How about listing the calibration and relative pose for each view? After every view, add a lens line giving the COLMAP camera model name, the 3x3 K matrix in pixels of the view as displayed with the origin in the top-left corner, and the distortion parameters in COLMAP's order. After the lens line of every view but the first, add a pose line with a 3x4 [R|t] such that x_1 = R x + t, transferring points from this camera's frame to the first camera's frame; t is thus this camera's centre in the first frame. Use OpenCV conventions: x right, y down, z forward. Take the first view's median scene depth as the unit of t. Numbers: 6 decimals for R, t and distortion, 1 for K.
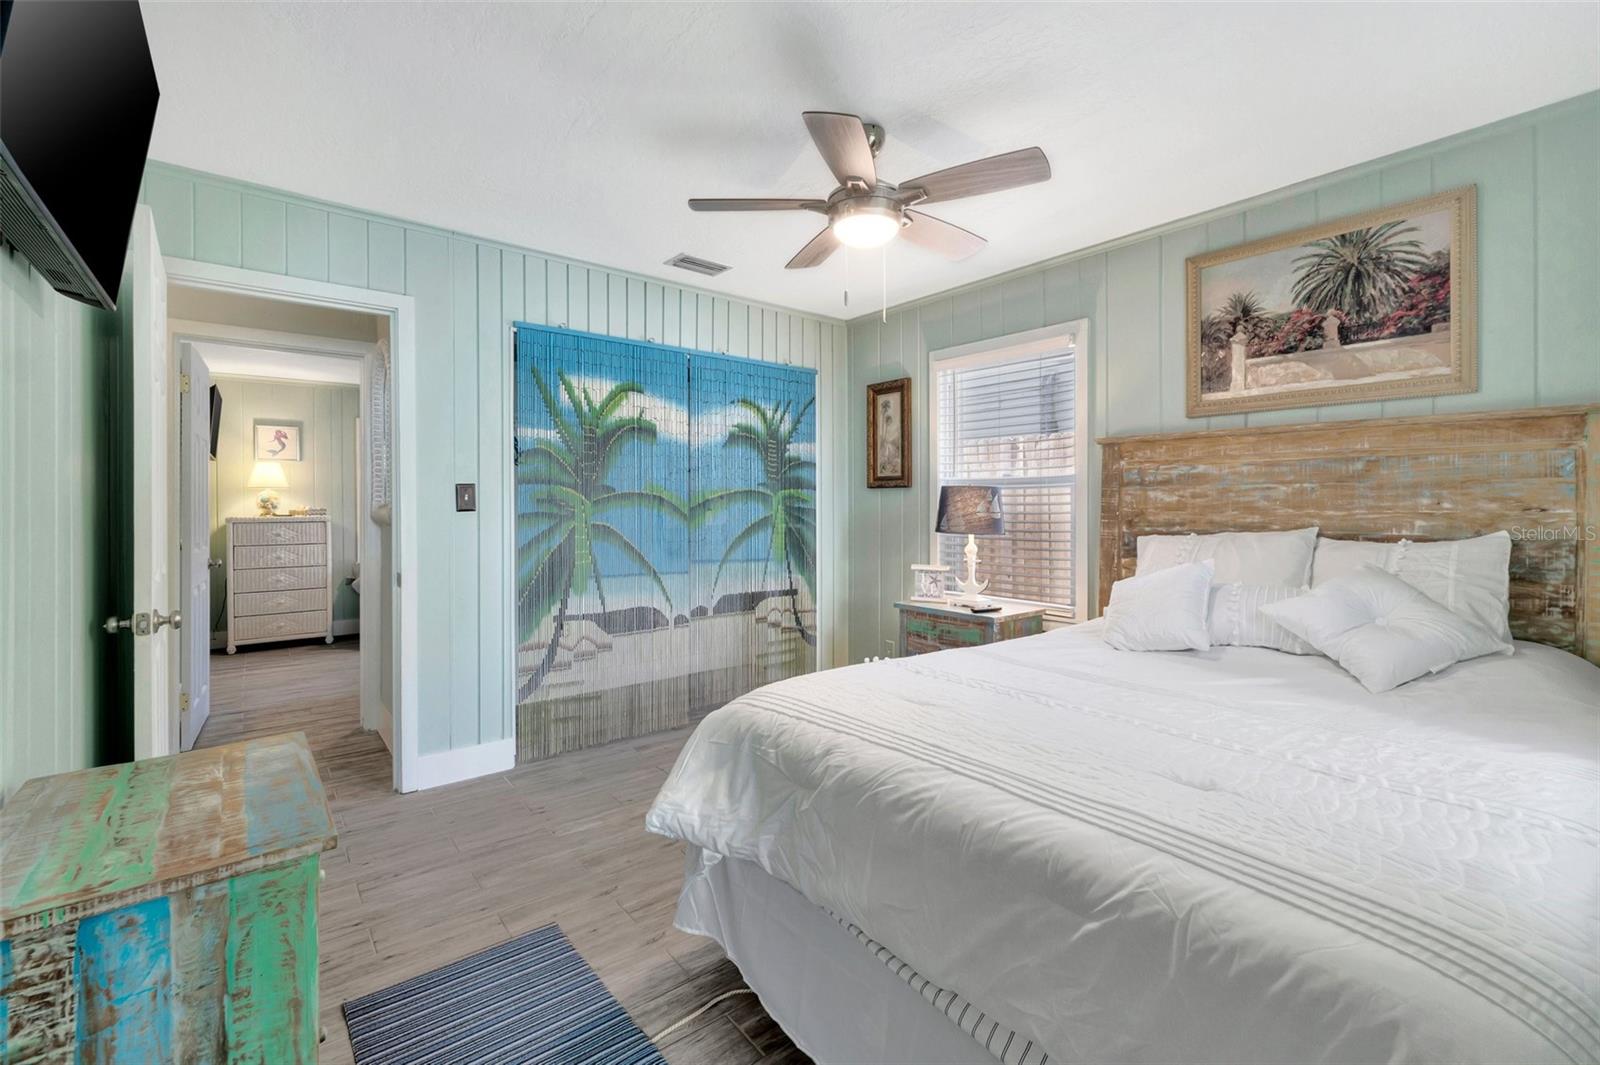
lens RADIAL K [[685.3, 0, 805.3], [0, 685.3, 504.6], [0, 0, 1]] dist [-0.001088, -0.000045]
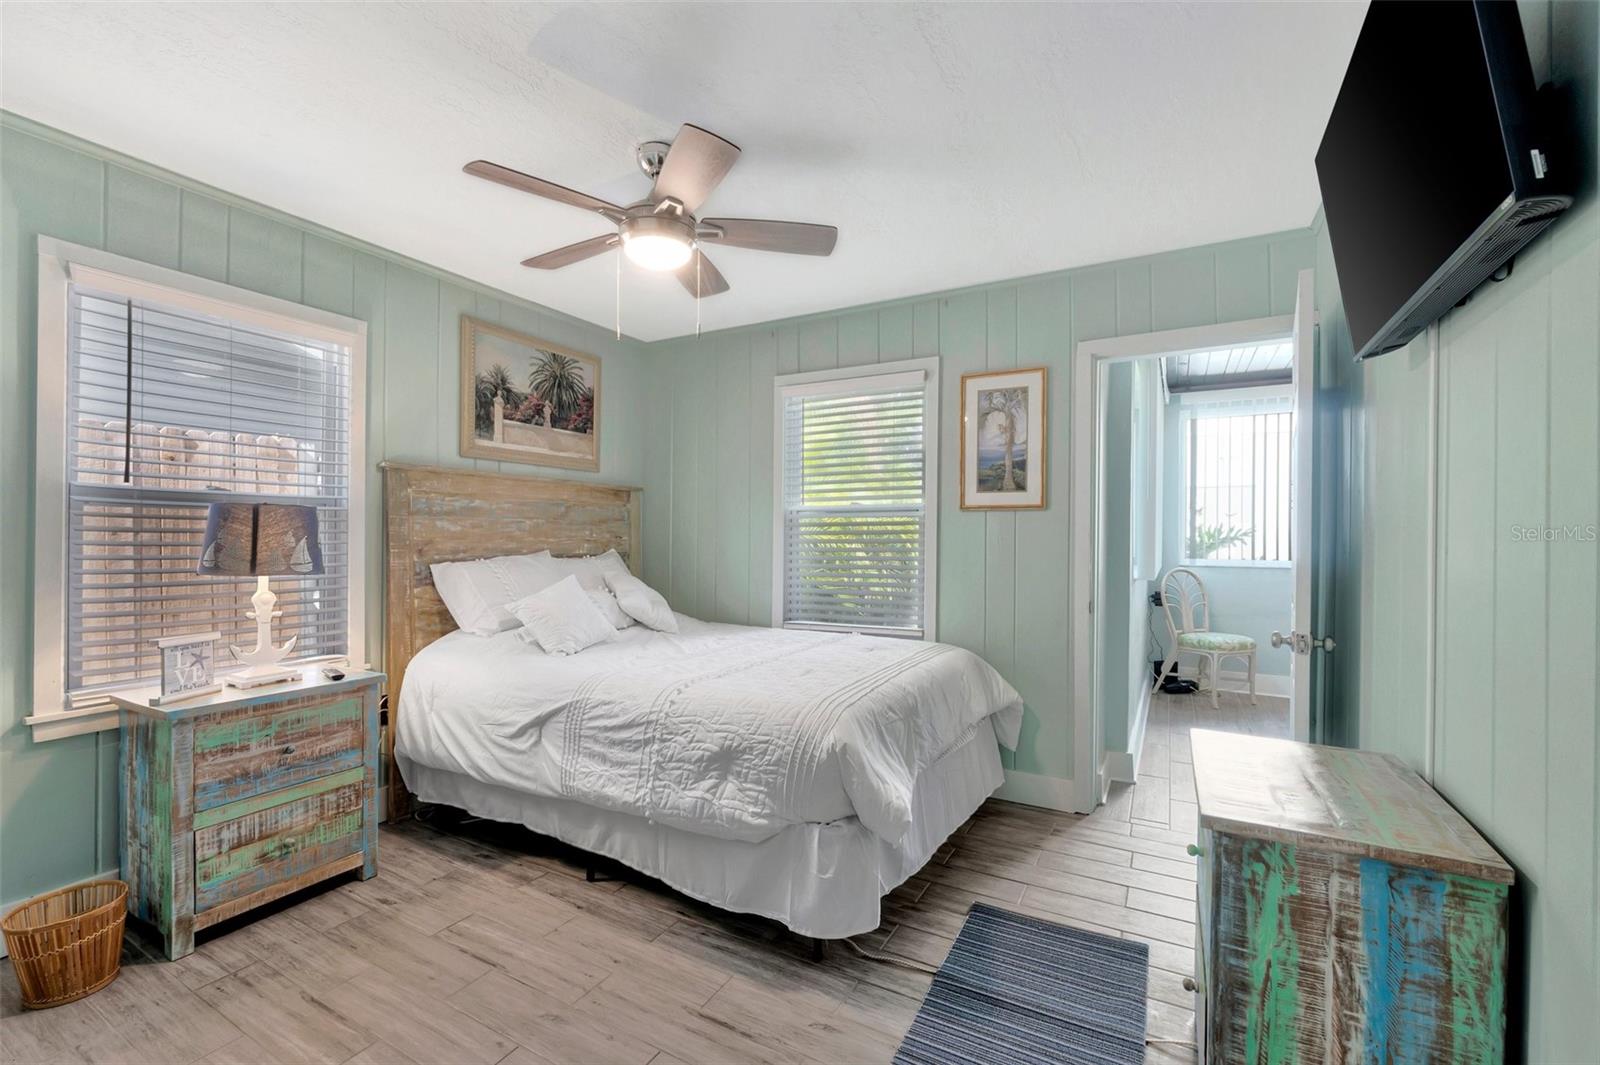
lens RADIAL K [[672.2, 0, 800.0], [0, 672.2, 532.5], [0, 0, 1]] dist [-0.001807, -0.000332]
pose [[-0.359269, 0.001940, 0.933232, -0.676949], [-0.007875, 0.999956, -0.005111, -0.000818], [-0.933201, -0.009186, -0.359238, 0.893405]]
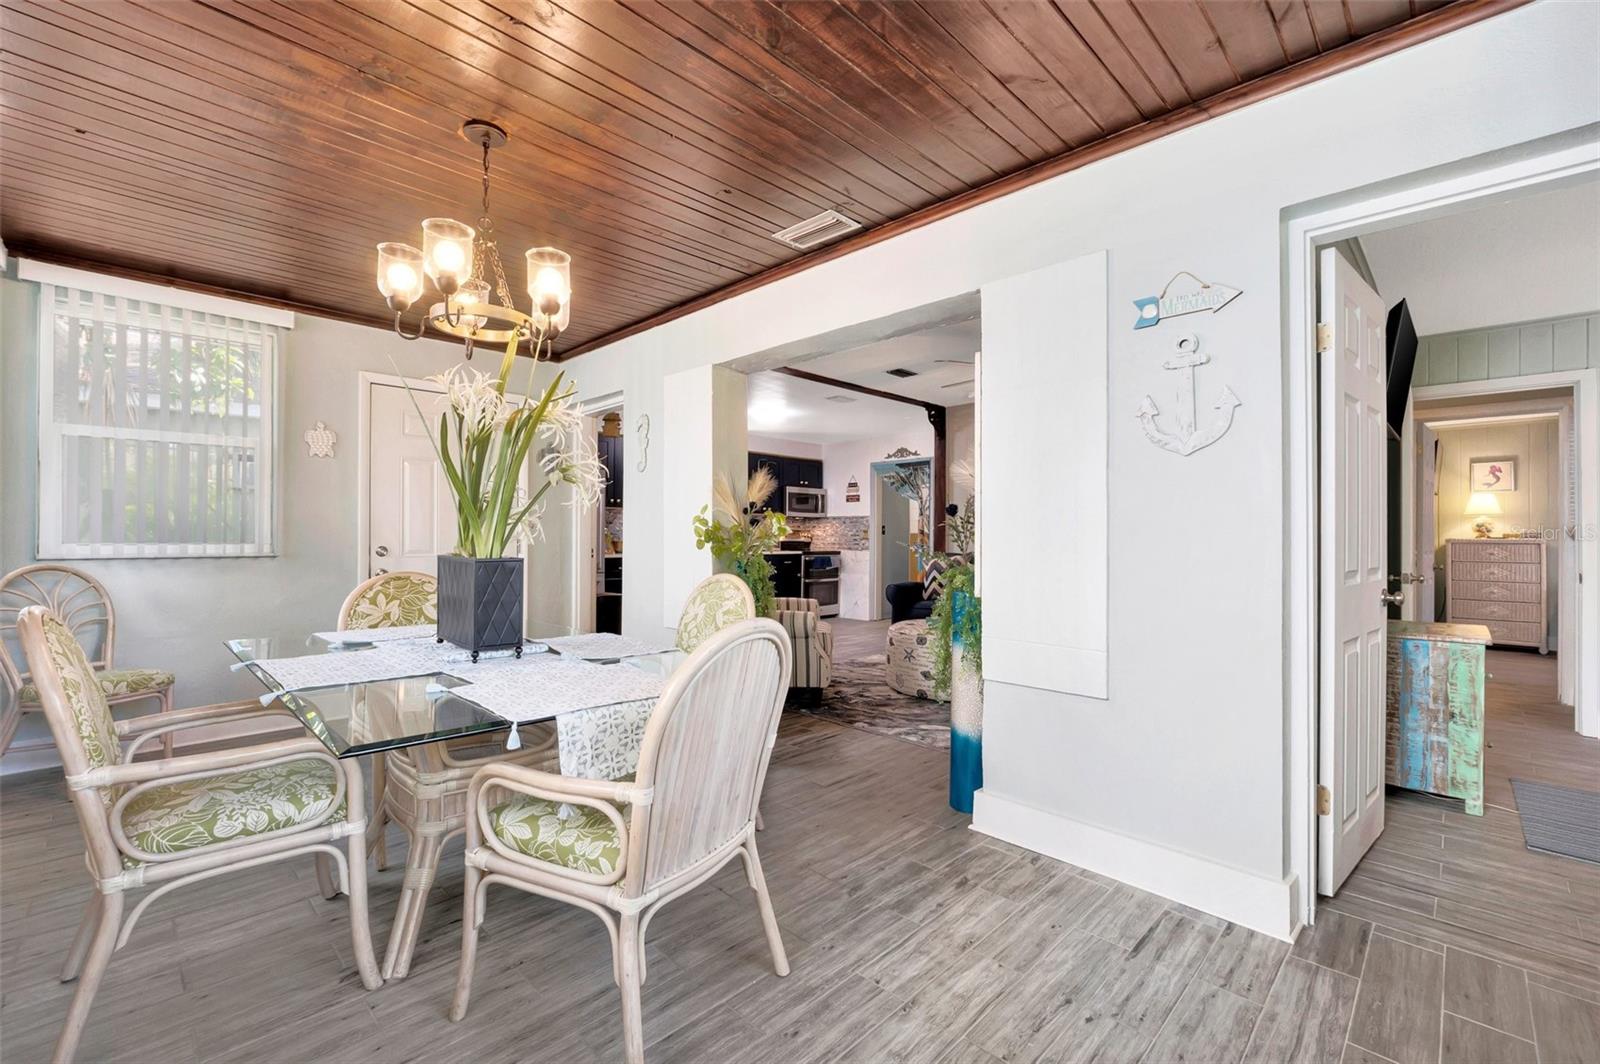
lens RADIAL K [[672.2, 0, 800.0], [0, 672.2, 532.0], [0, 0, 1]] dist [-0.001807, -0.000332]
pose [[0.103522, -0.000590, -0.994627, 0.471452], [-0.005751, 0.999983, -0.001192, 0.025106], [0.994611, 0.005843, 0.103517, -0.563729]]
